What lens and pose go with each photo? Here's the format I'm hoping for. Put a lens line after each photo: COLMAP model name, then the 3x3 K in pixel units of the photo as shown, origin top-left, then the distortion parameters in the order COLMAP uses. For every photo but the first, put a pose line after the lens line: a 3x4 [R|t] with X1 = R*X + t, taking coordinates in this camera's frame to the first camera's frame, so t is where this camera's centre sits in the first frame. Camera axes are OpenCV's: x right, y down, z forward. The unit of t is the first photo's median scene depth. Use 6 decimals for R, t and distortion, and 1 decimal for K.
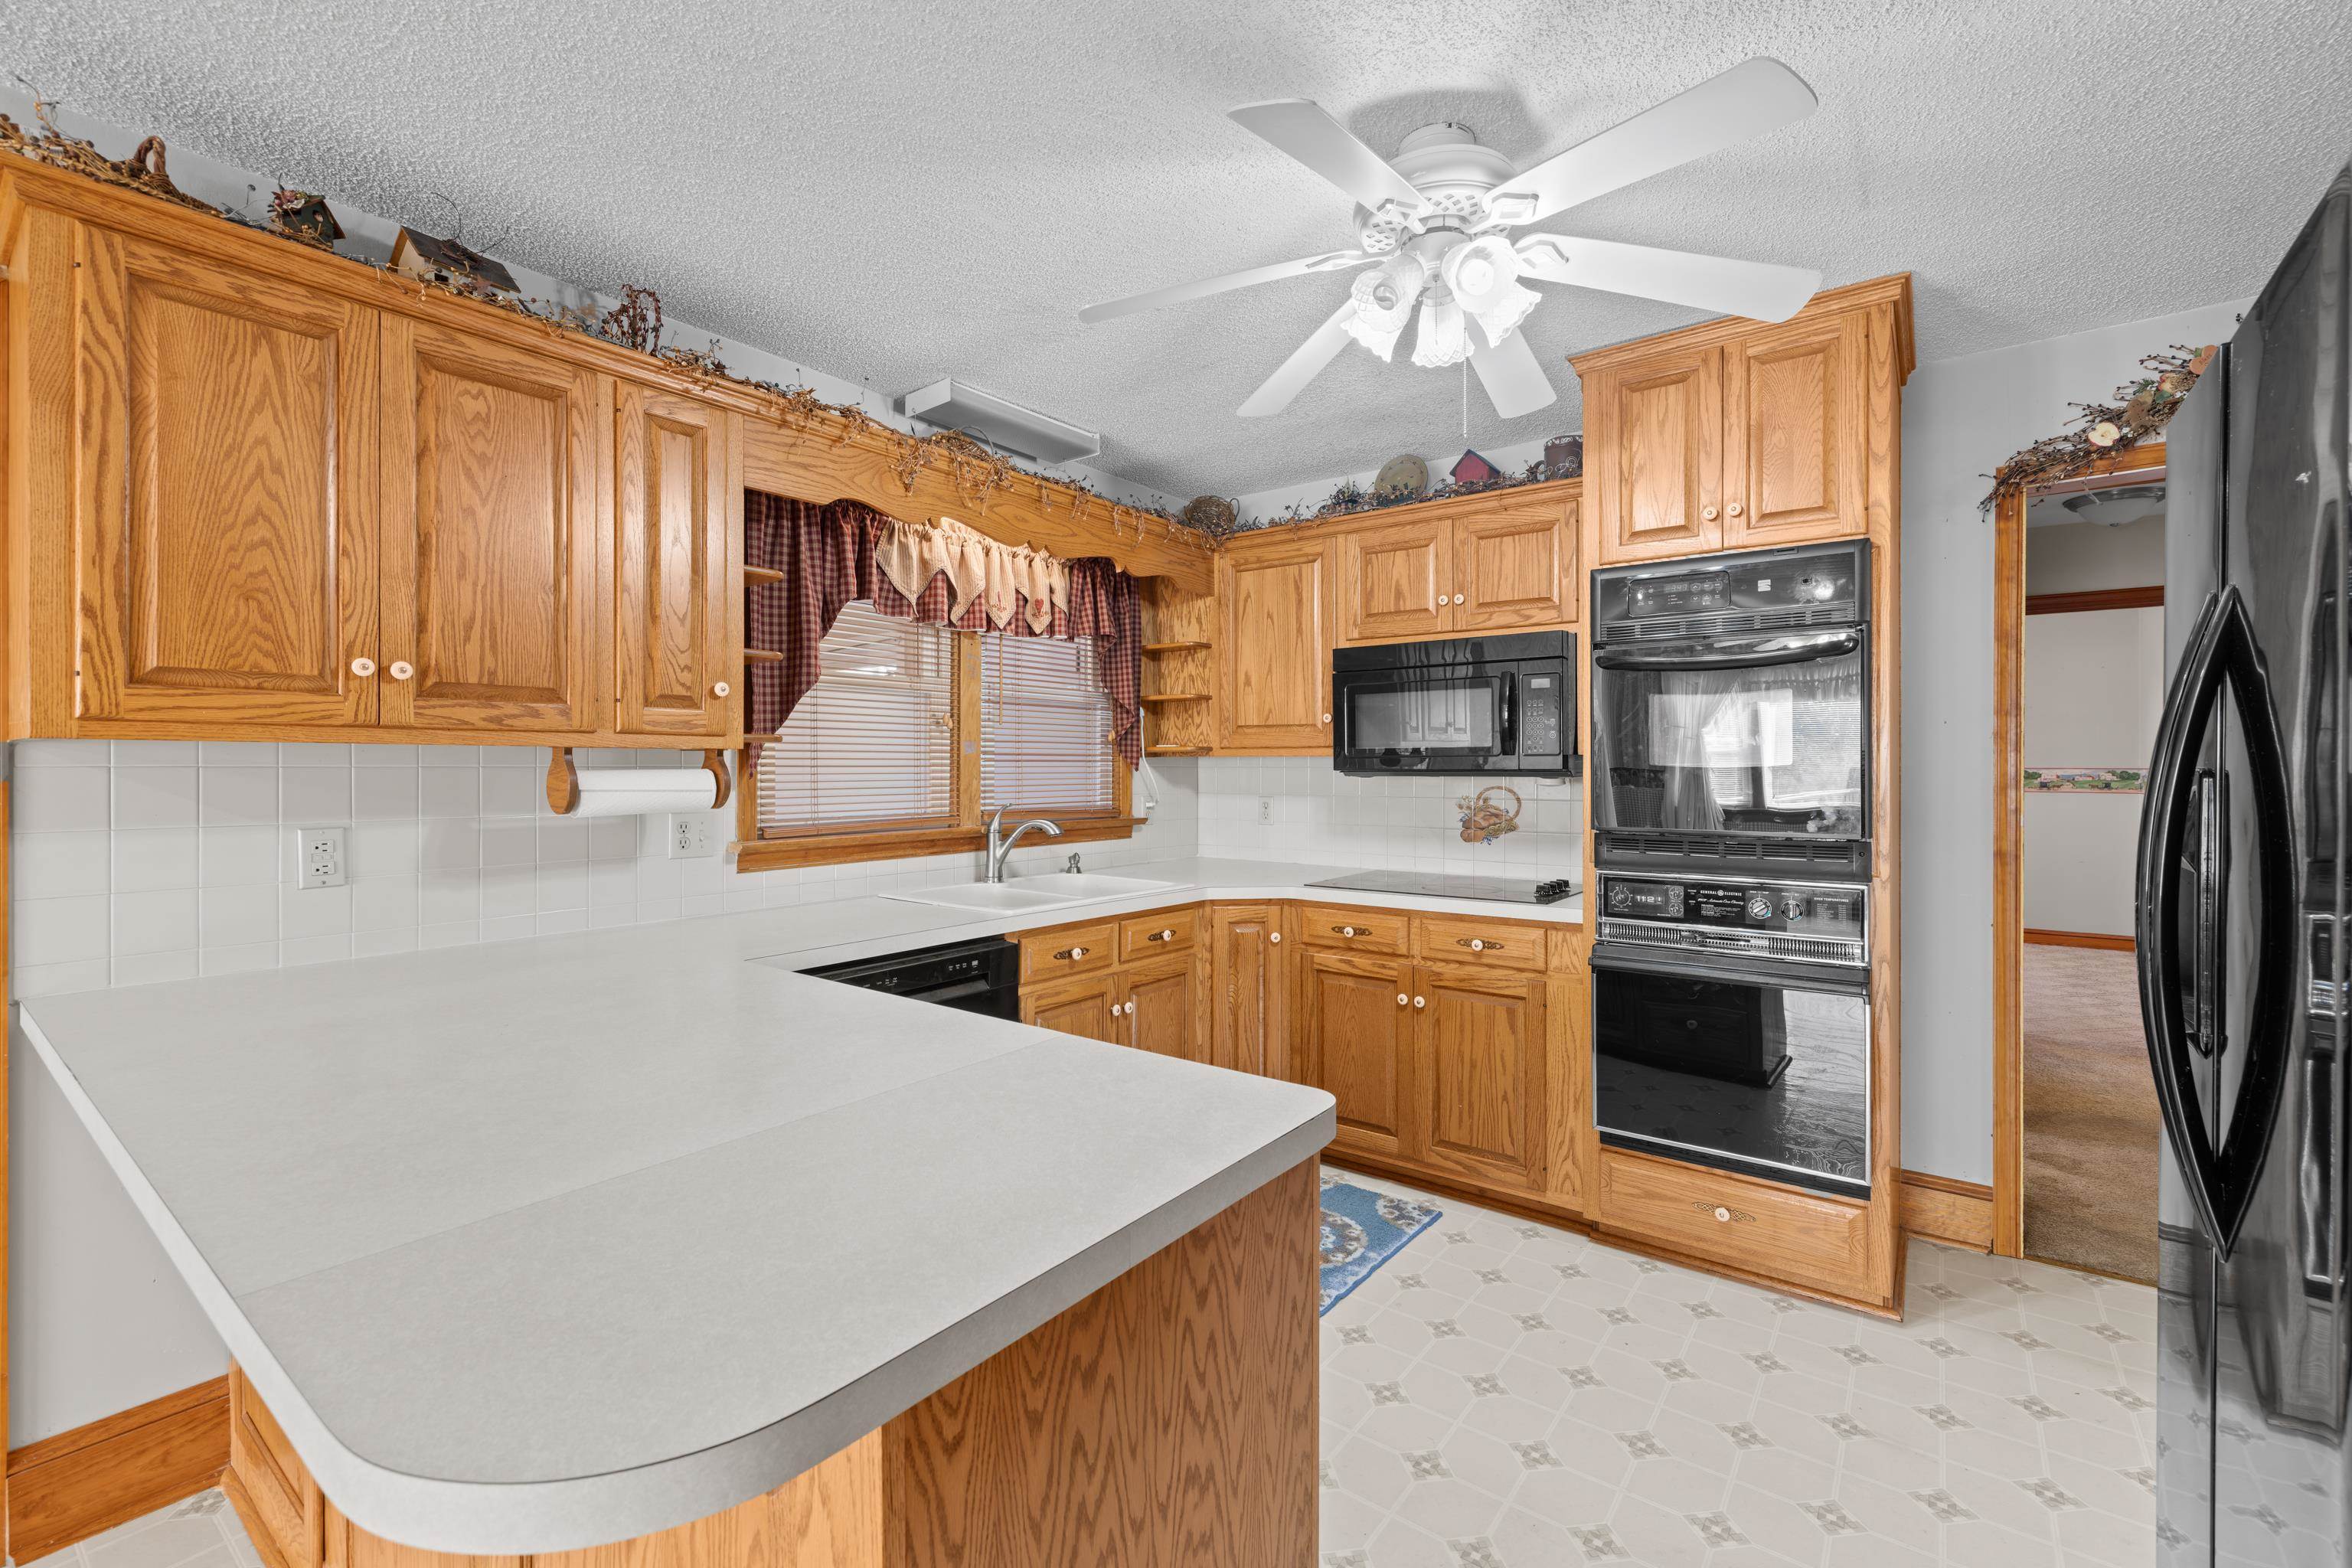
lens RADIAL K [[966.5, 0, 1186.1], [0, 966.5, 767.4], [0, 0, 1]] dist [0.002556, 0.000339]
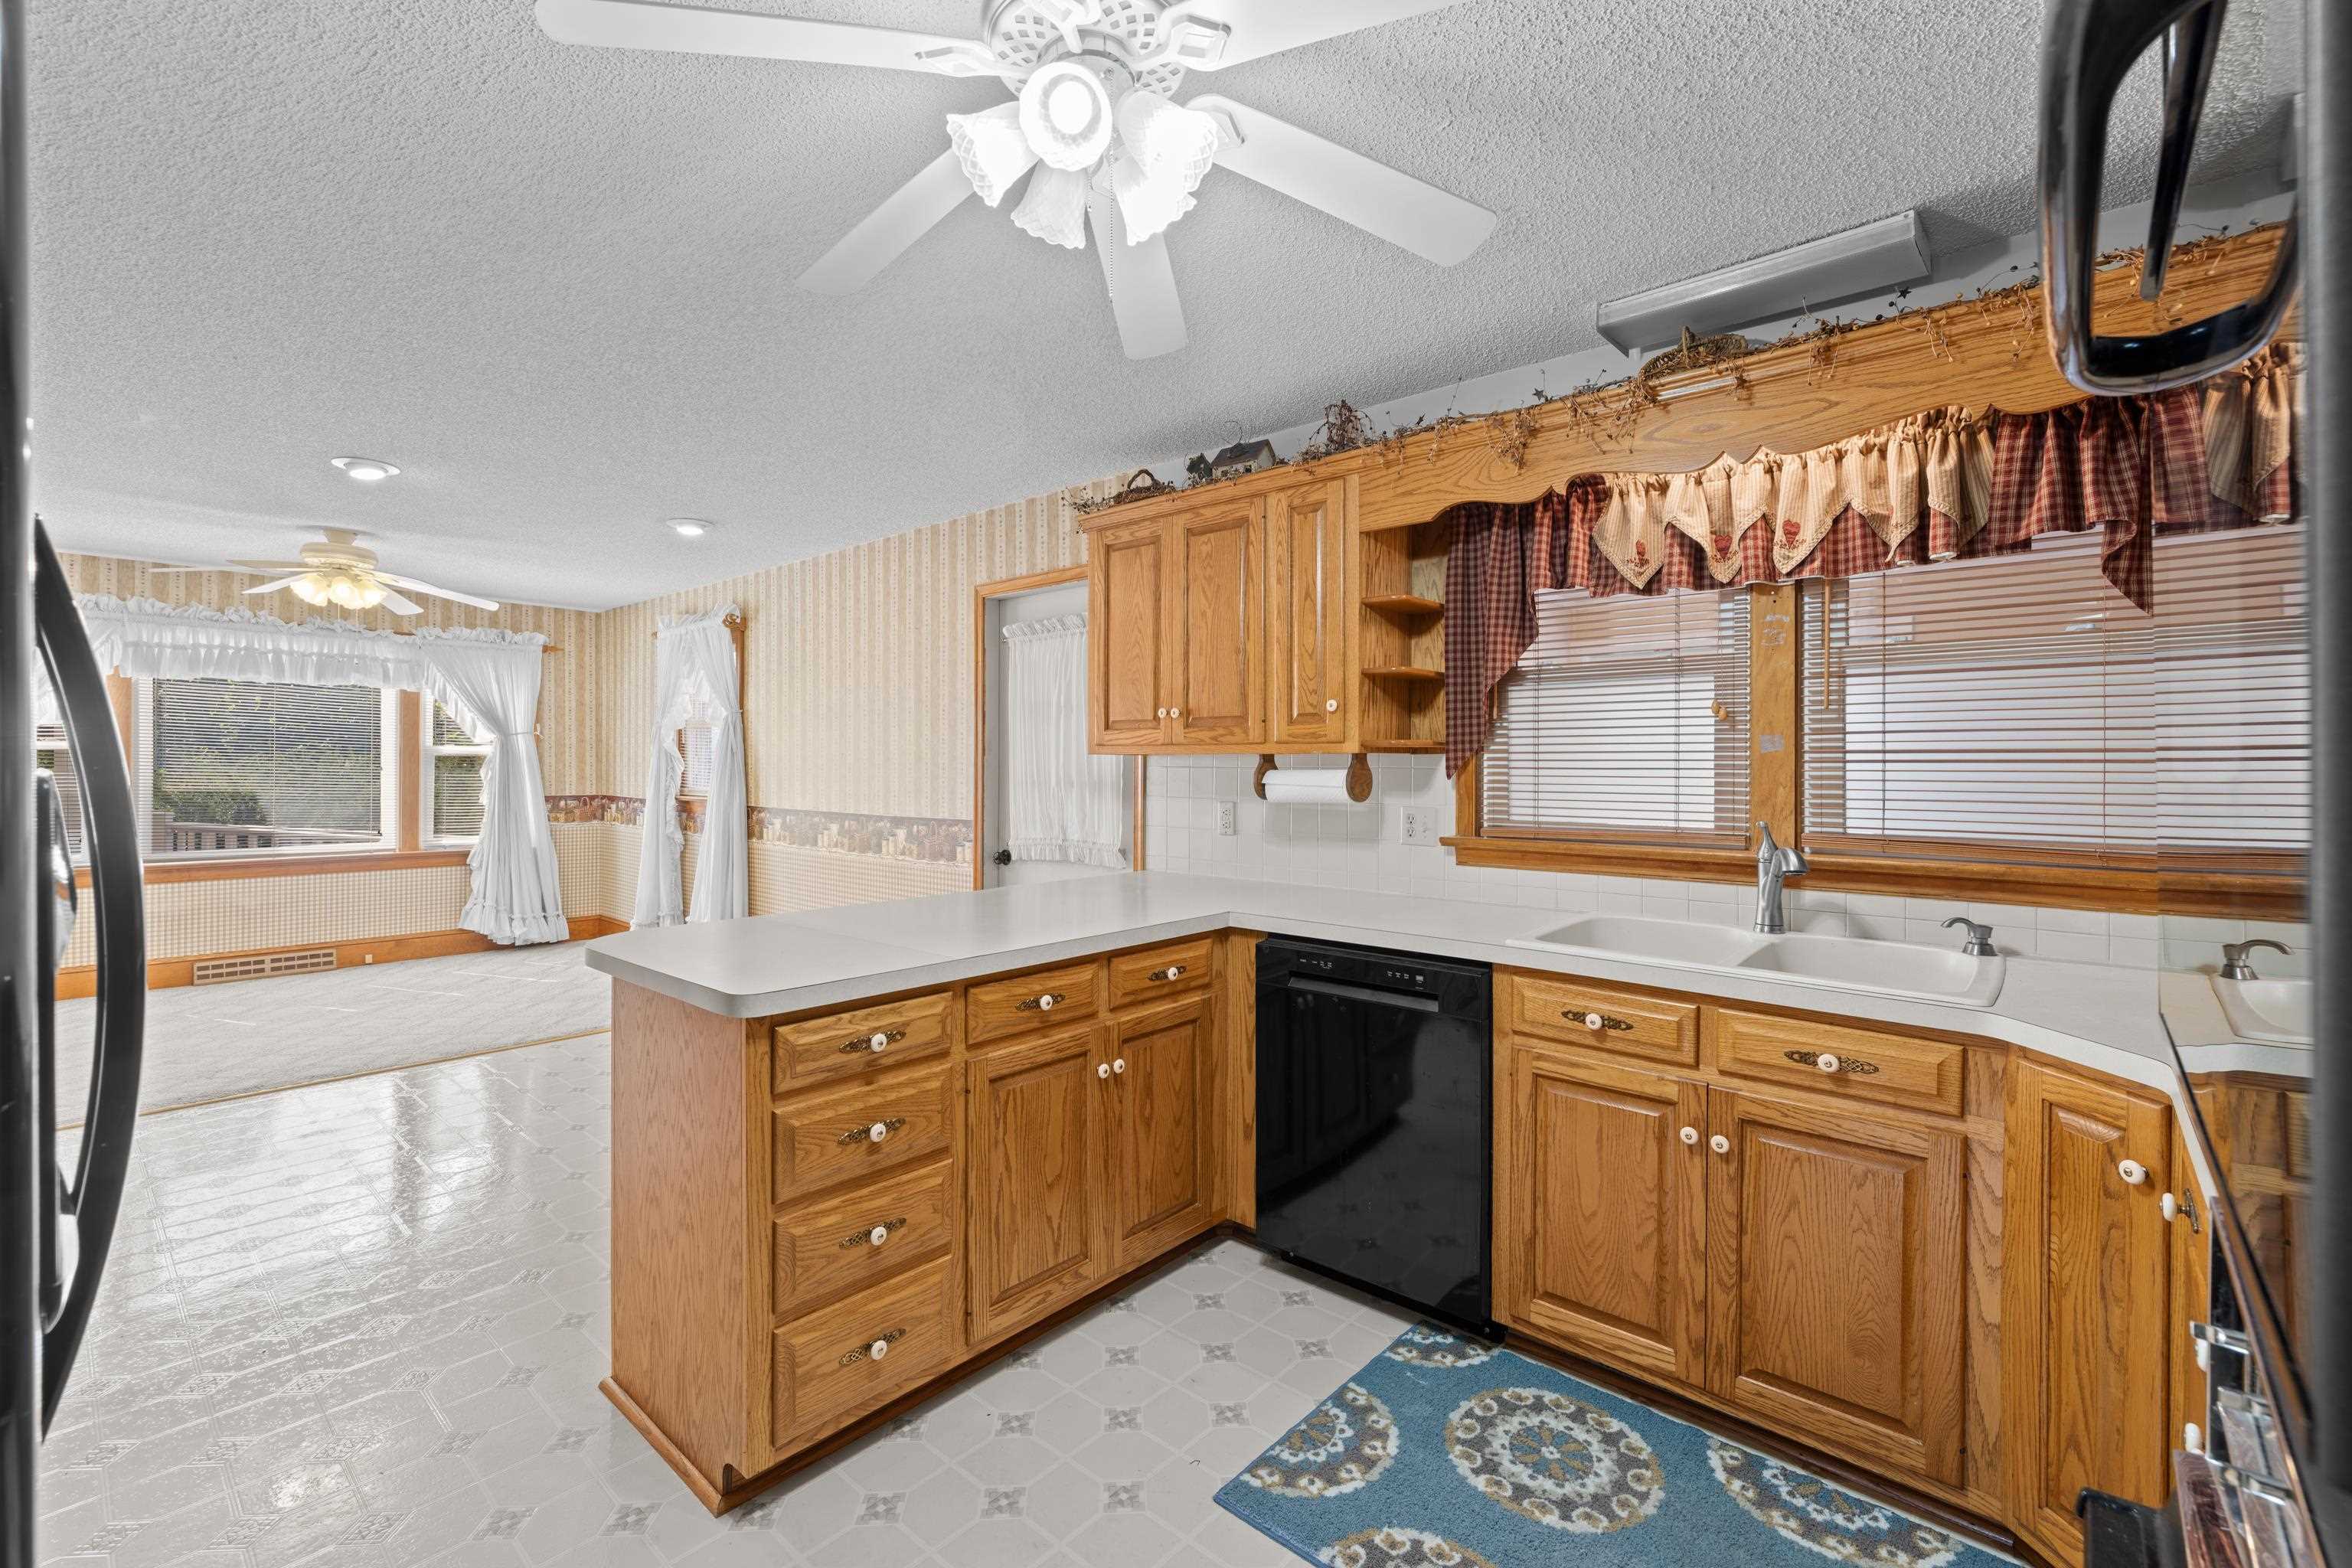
lens RADIAL K [[1028.8, 0, 1171.9], [0, 1028.8, 764.4], [0, 0, 1]] dist [-0.000850, 0.000070]
pose [[-0.083859, 0.000372, -0.996478, 0.612994], [-0.004143, 0.999991, 0.000722, -0.003445], [0.996469, 0.004189, -0.083857, 0.651015]]
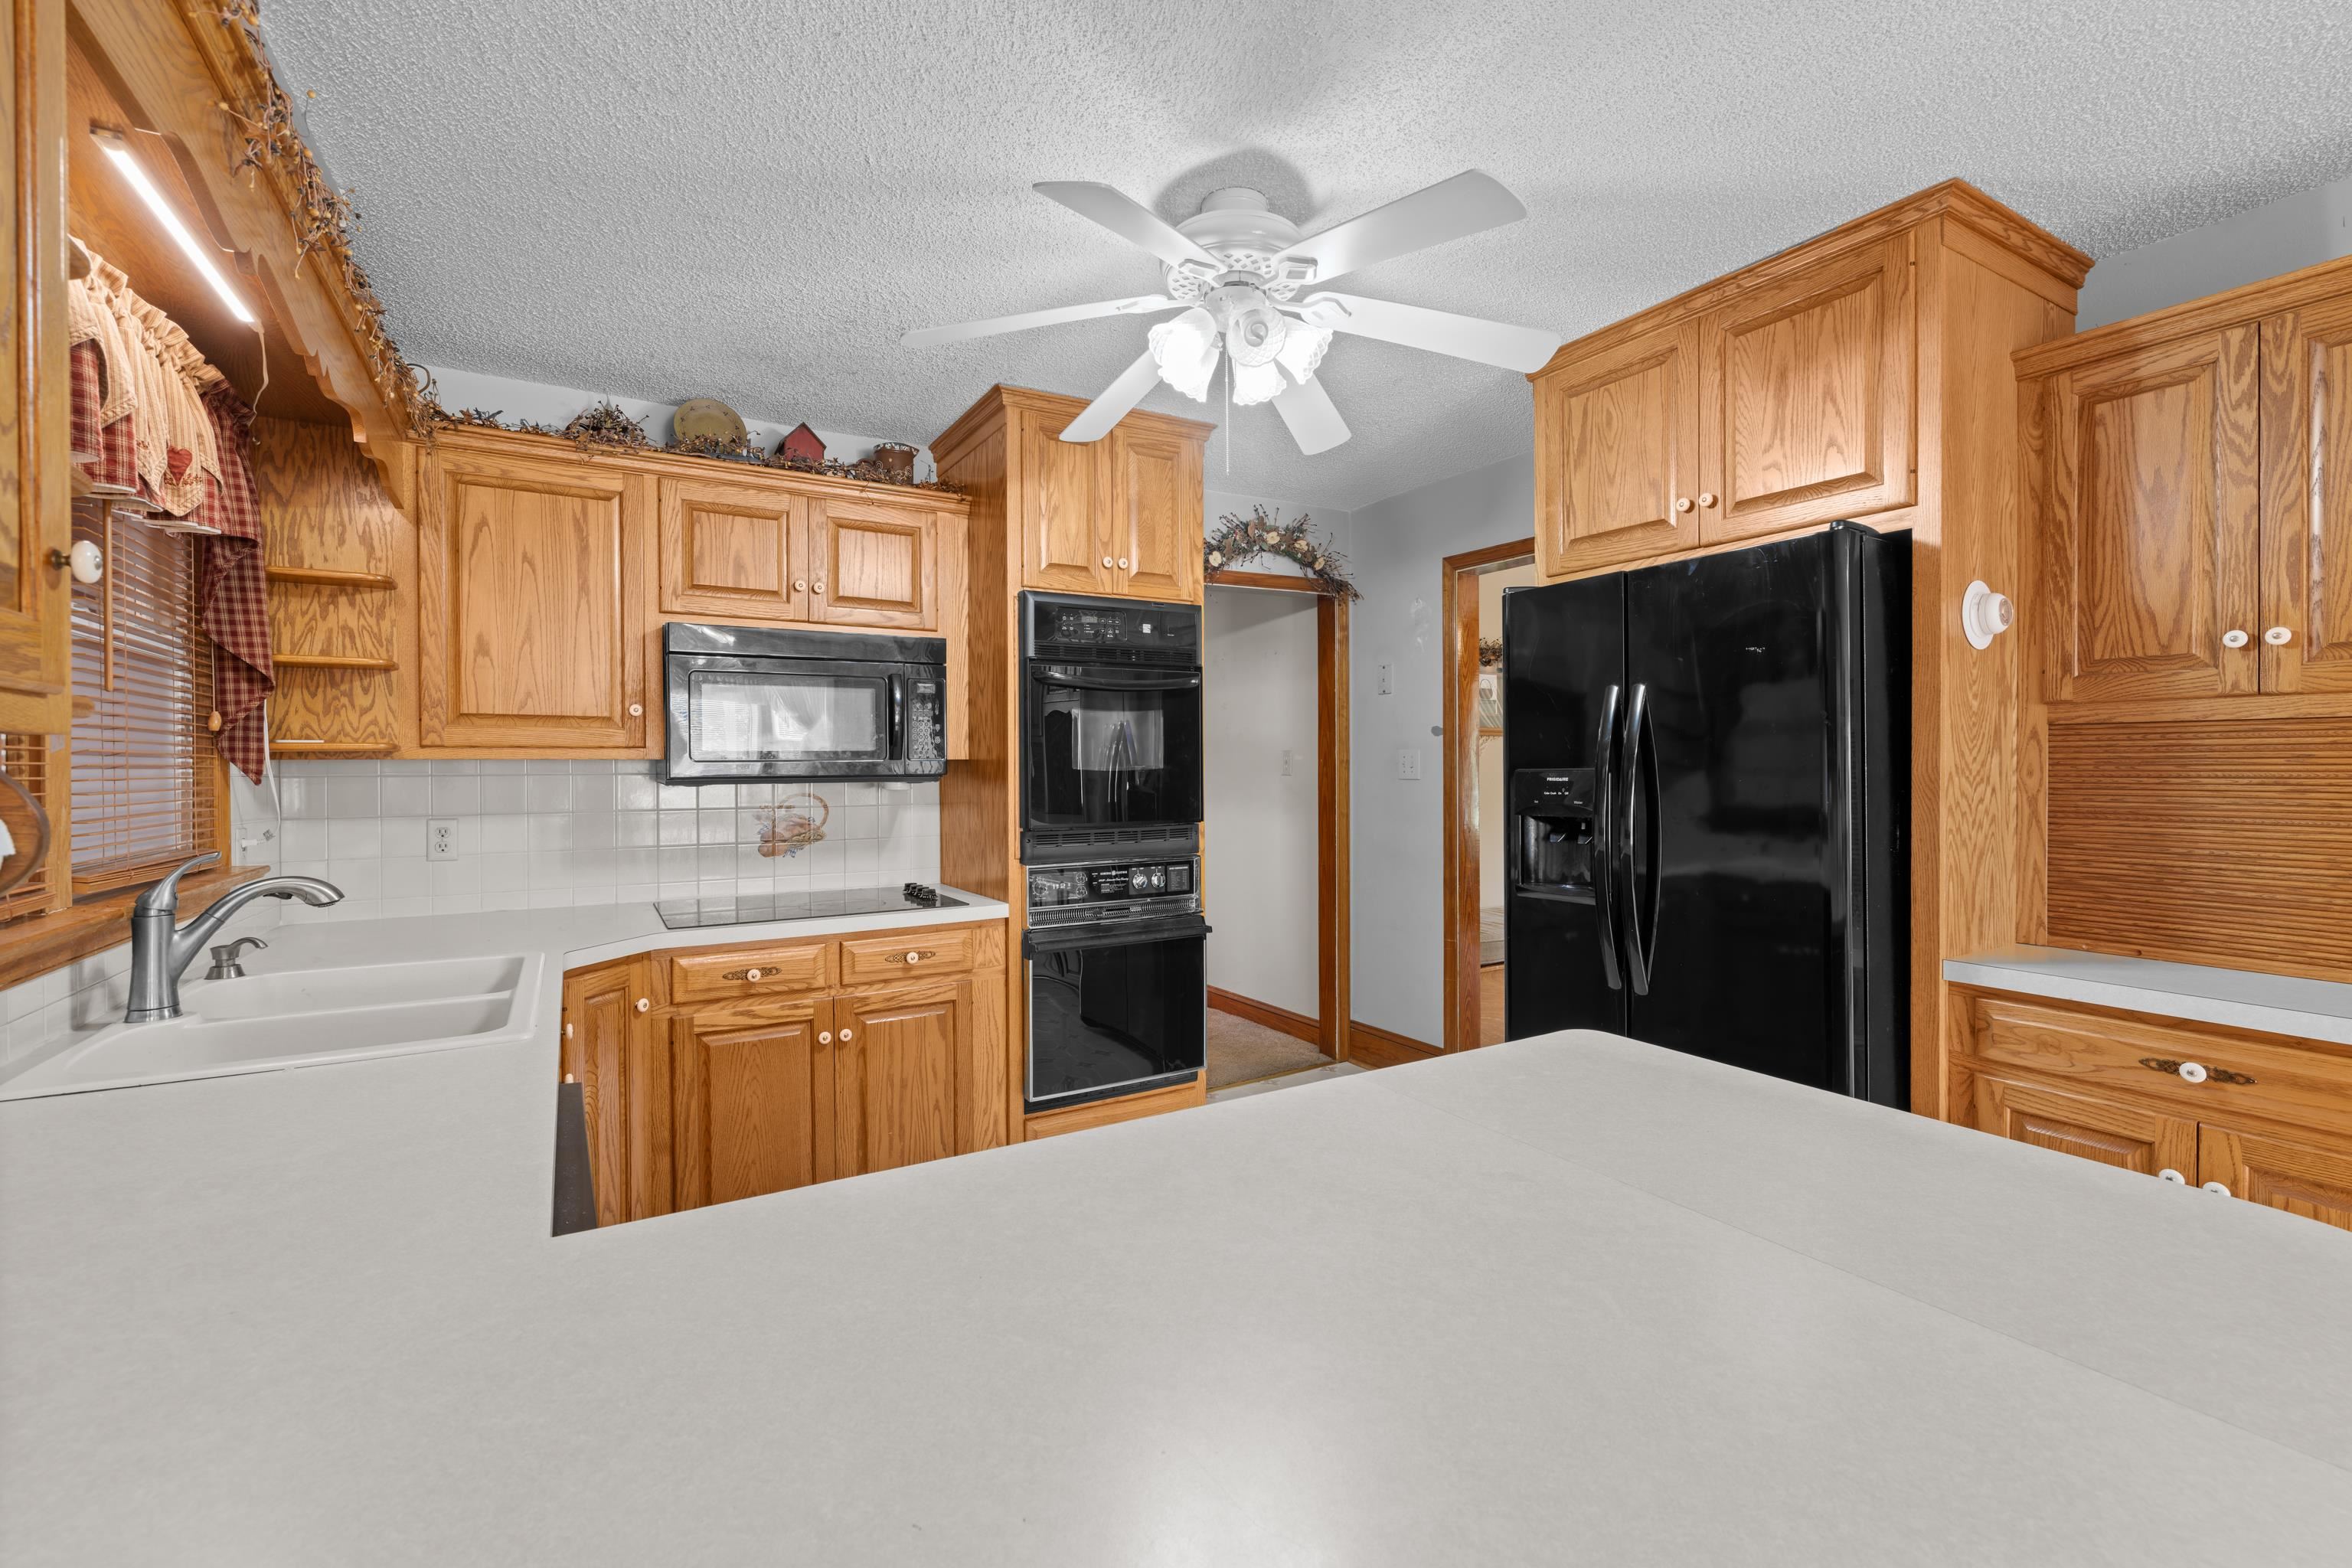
lens RADIAL K [[984.9, 0, 1141.6], [0, 984.9, 771.6], [0, 0, 1]] dist [0.001514, 0.000204]
pose [[0.414449, -0.006277, 0.910051, -0.465311], [0.007305, 0.999967, 0.003570, -0.002620], [-0.910043, 0.005168, 0.414481, 0.365004]]
